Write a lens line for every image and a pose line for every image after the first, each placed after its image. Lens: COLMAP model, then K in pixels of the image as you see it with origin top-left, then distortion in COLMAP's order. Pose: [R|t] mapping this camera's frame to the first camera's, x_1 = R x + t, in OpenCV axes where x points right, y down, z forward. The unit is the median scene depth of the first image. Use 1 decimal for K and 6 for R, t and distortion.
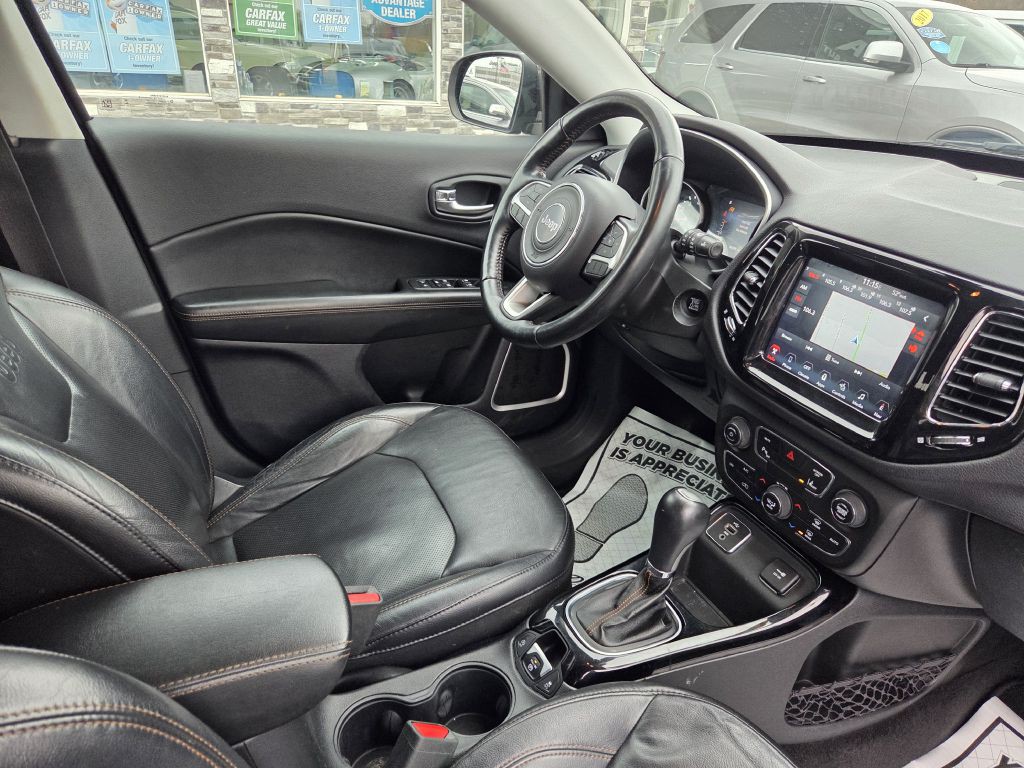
lens RADIAL K [[683.7, 0, 522.1], [0, 683.7, 383.6], [0, 0, 1]] dist [0.068594, -0.052264]
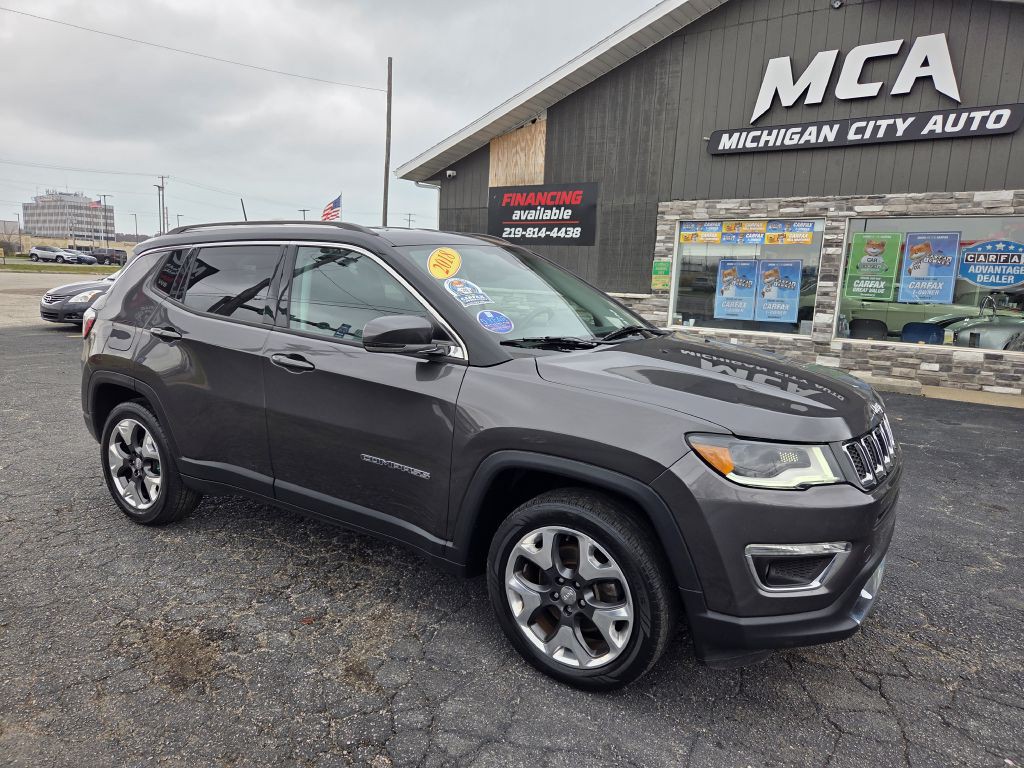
lens RADIAL K [[682.3, 0, 513.4], [0, 682.3, 385.1], [0, 0, 1]] dist [0.070916, -0.054912]
pose [[0.510662, 0.105453, -0.853290, 0.434815], [-0.387698, 0.914065, -0.119058, 0.071420], [0.767408, 0.391617, 0.507662, -0.124397]]
